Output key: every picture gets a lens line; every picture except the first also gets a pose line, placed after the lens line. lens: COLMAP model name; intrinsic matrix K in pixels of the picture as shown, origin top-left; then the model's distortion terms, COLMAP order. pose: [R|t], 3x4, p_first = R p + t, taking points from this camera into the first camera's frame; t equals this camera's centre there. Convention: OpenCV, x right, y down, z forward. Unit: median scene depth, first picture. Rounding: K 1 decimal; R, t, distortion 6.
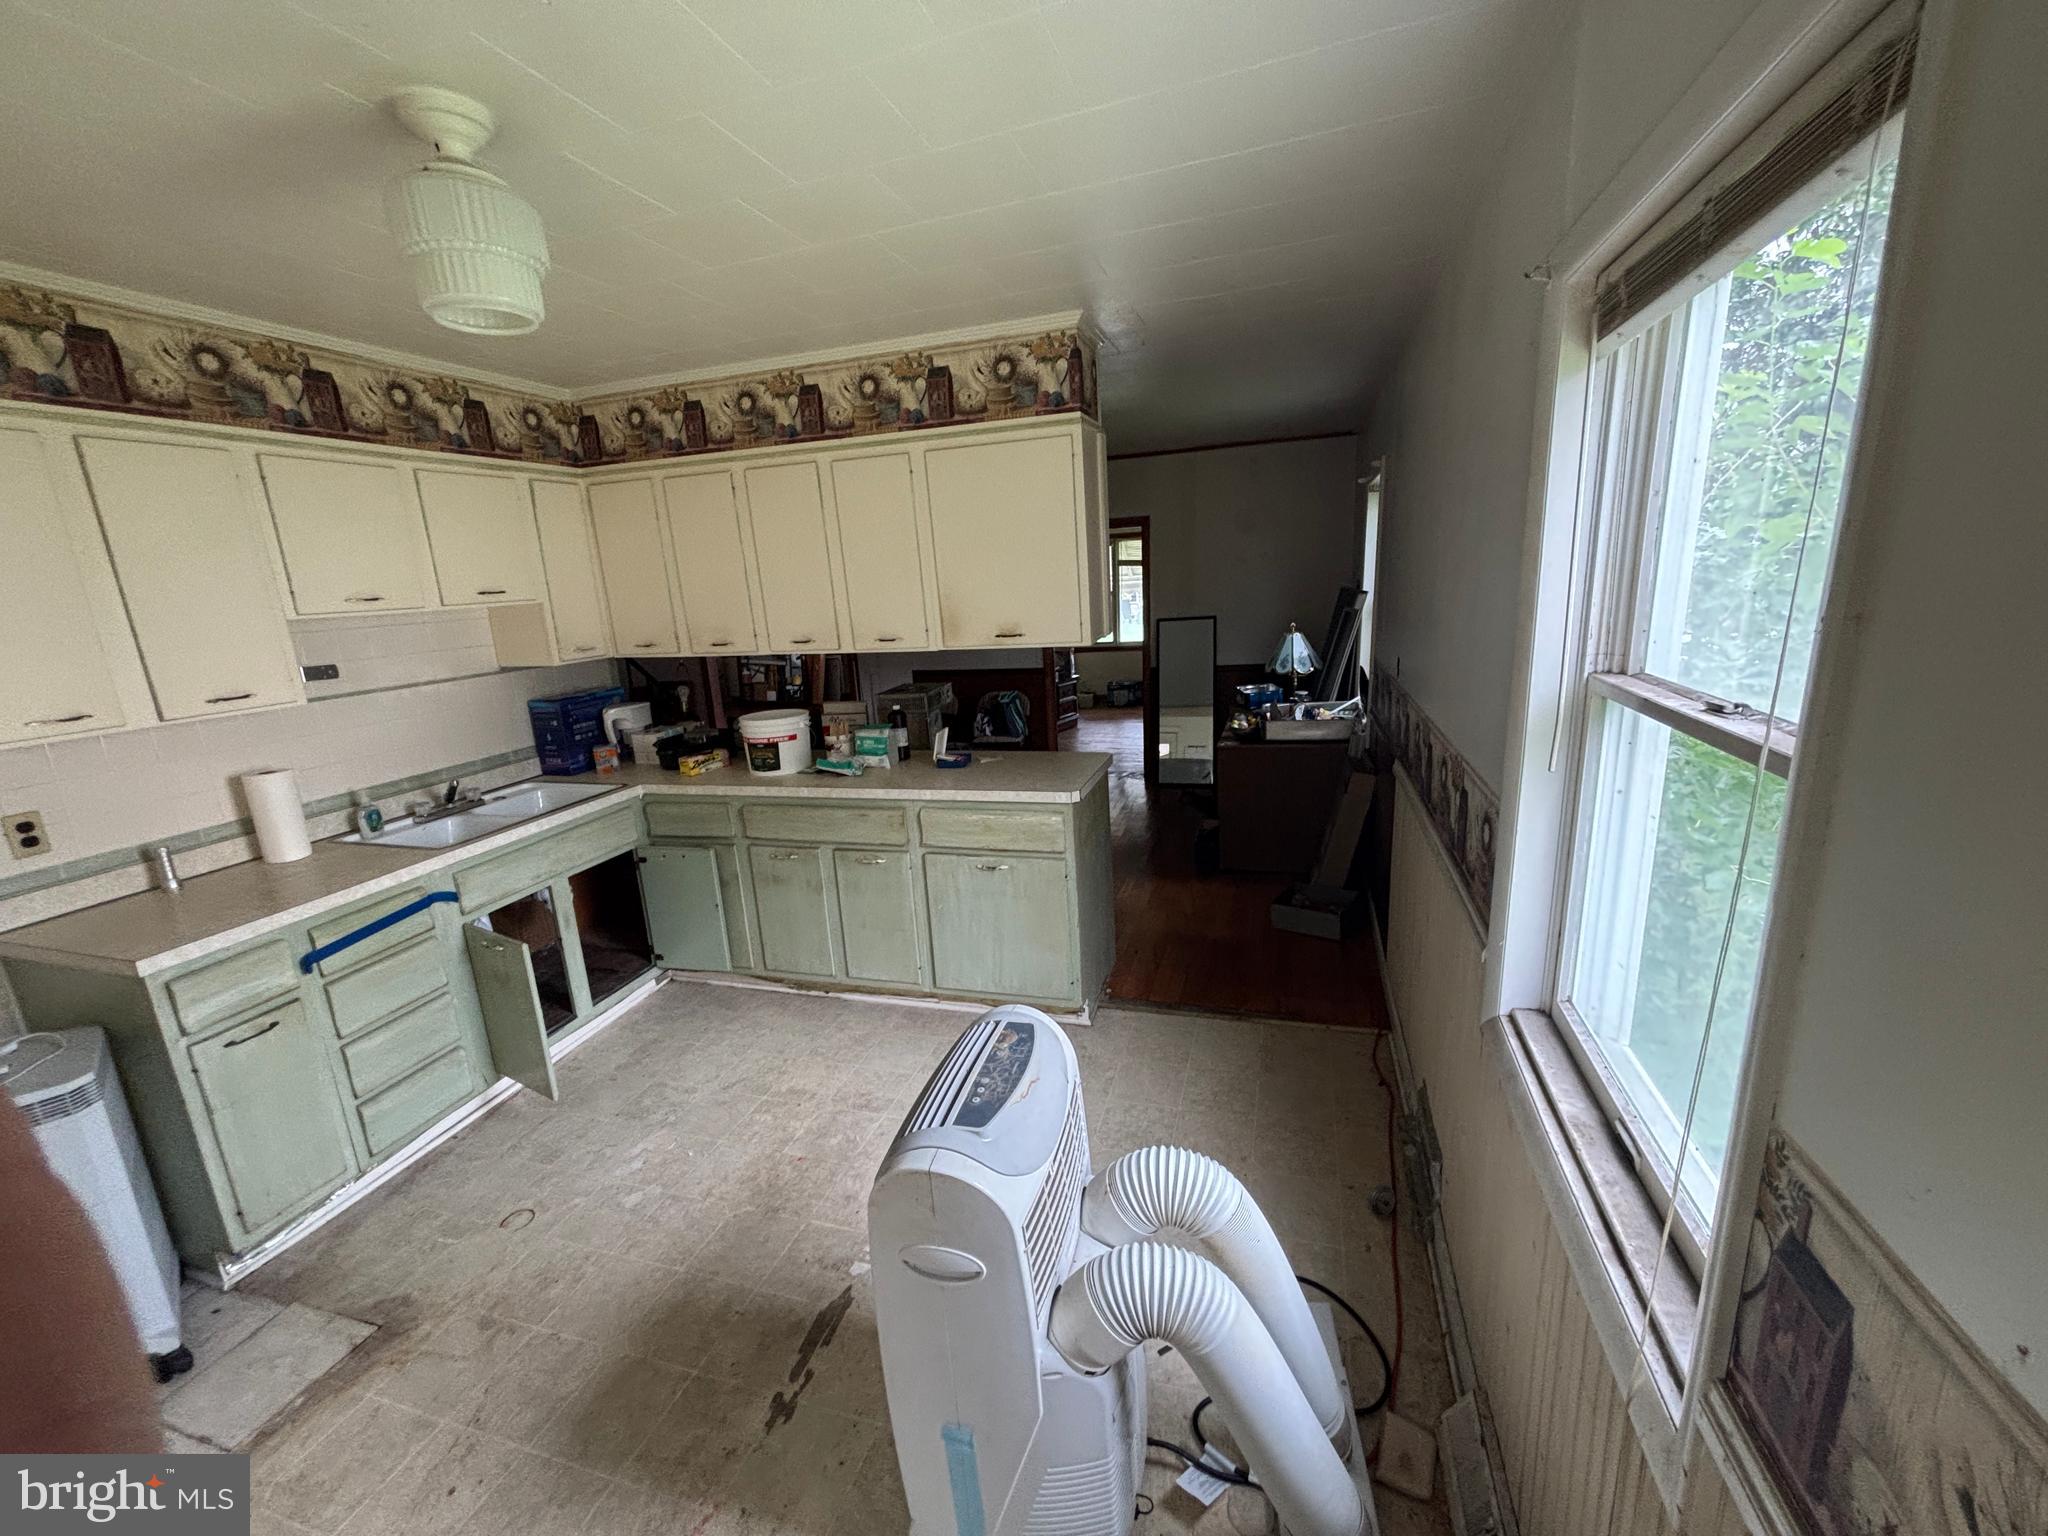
lens RADIAL K [[831.5, 0, 1022.2], [0, 831.5, 761.3], [0, 0, 1]] dist [0.000254, 0.003640]
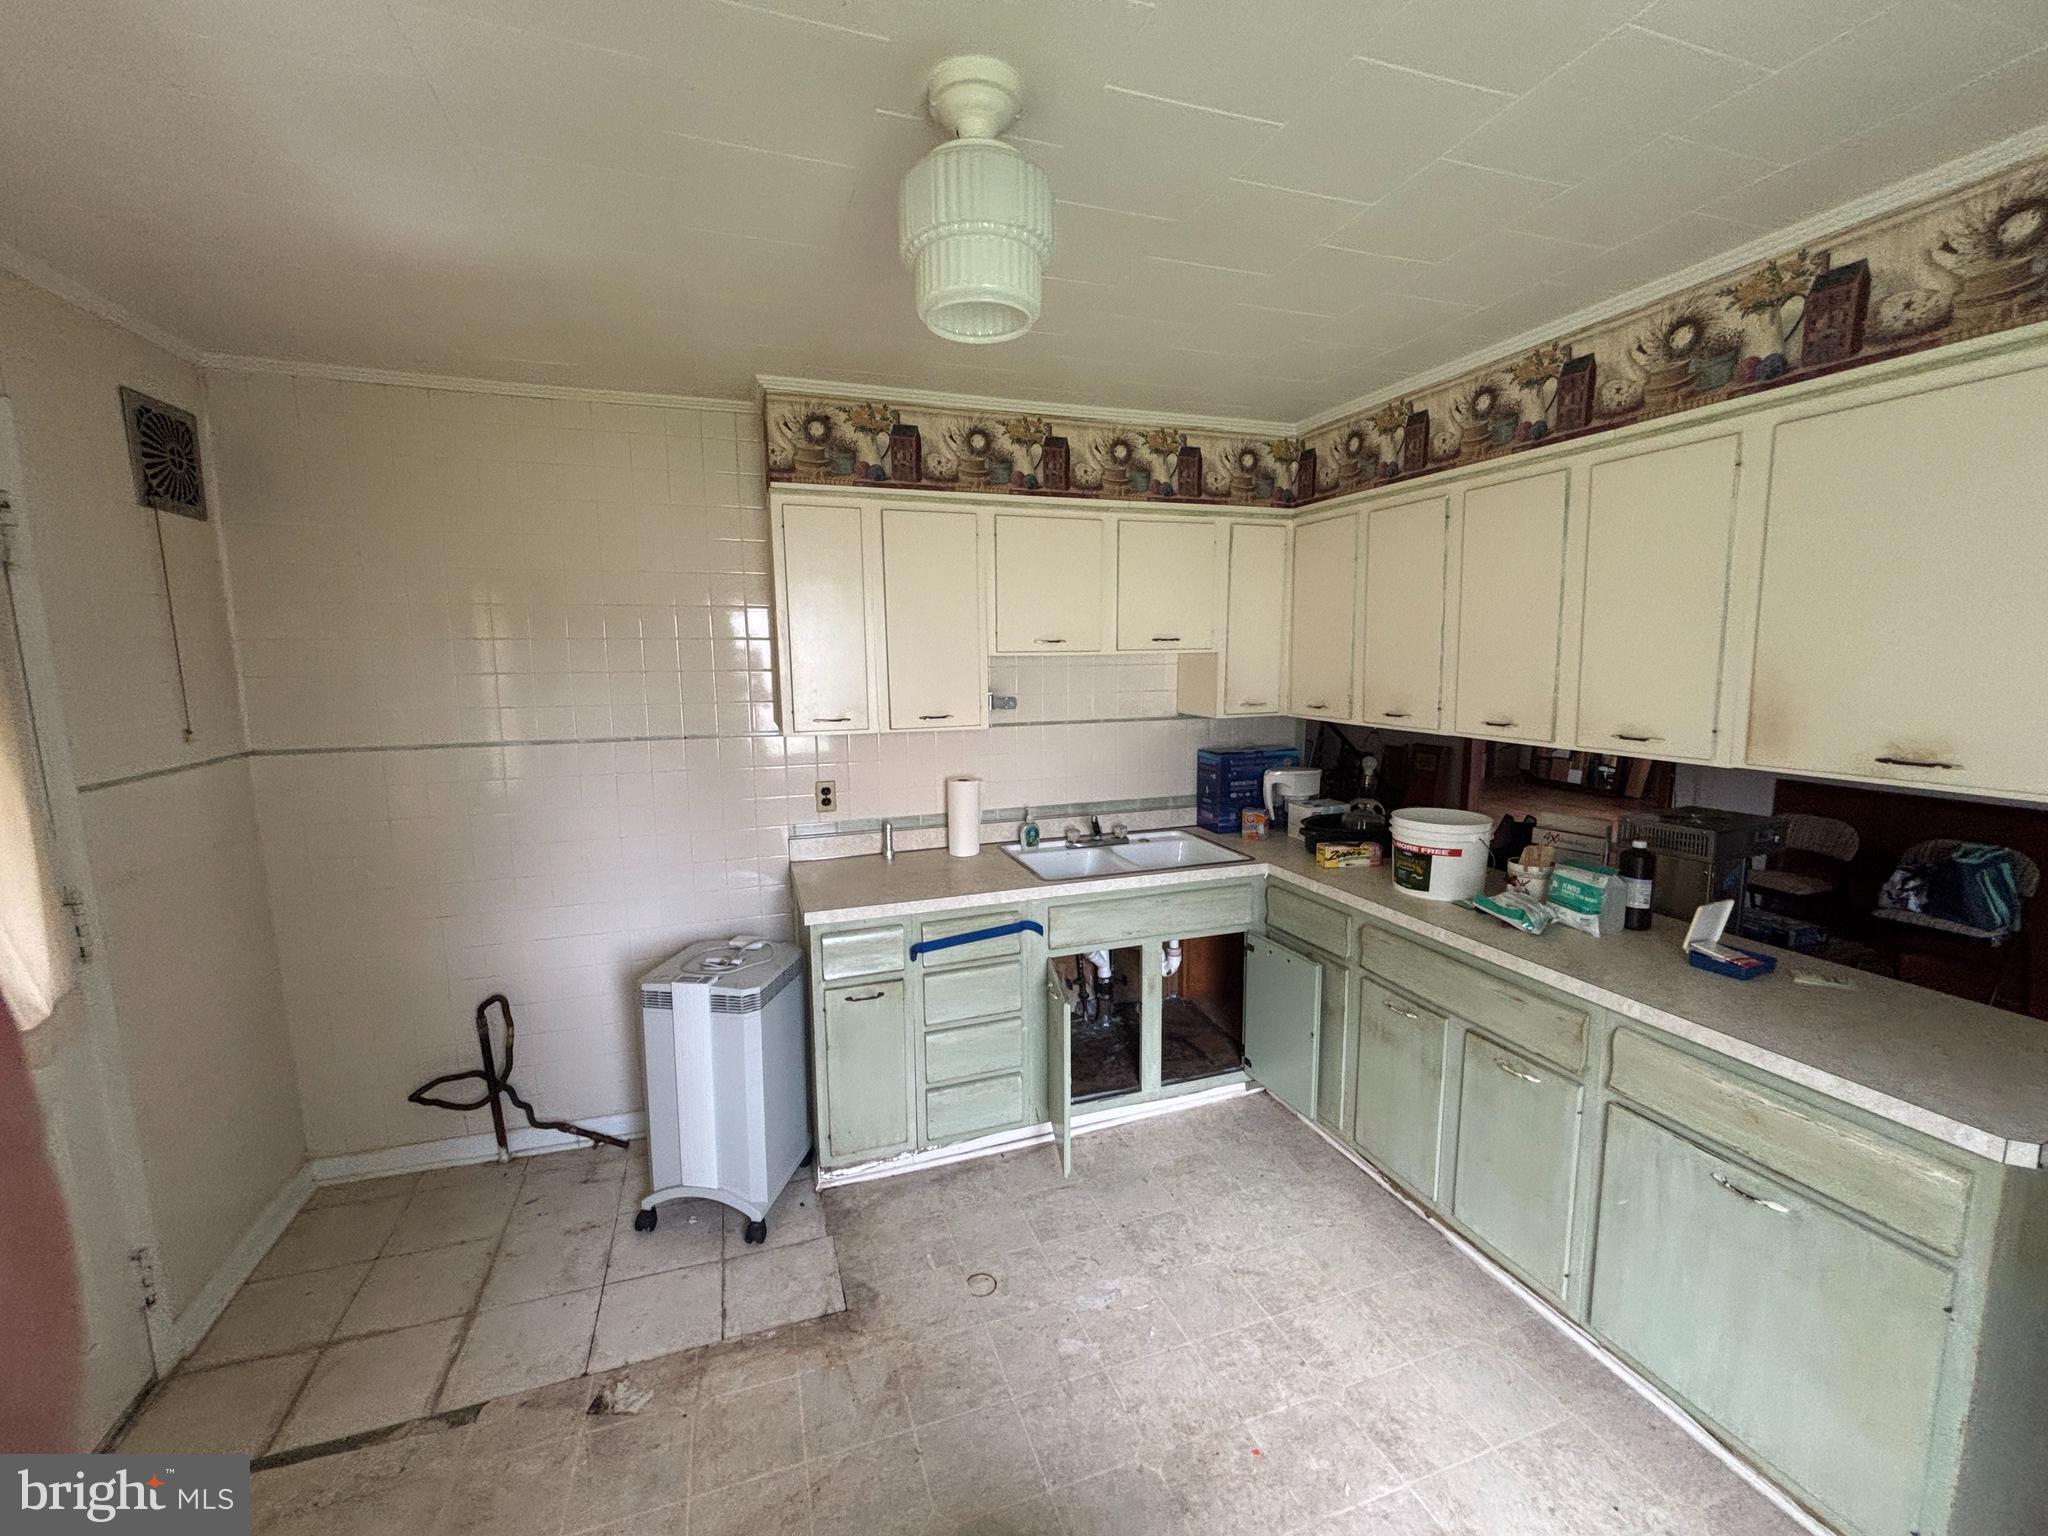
lens RADIAL K [[831.5, 0, 1022.2], [0, 831.5, 761.3], [0, 0, 1]] dist [0.000254, 0.003640]
pose [[0.595964, 0.157588, -0.787396, 0.059836], [-0.204123, 0.978076, 0.041254, -0.063629], [0.776634, 0.136139, 0.615066, 0.269732]]
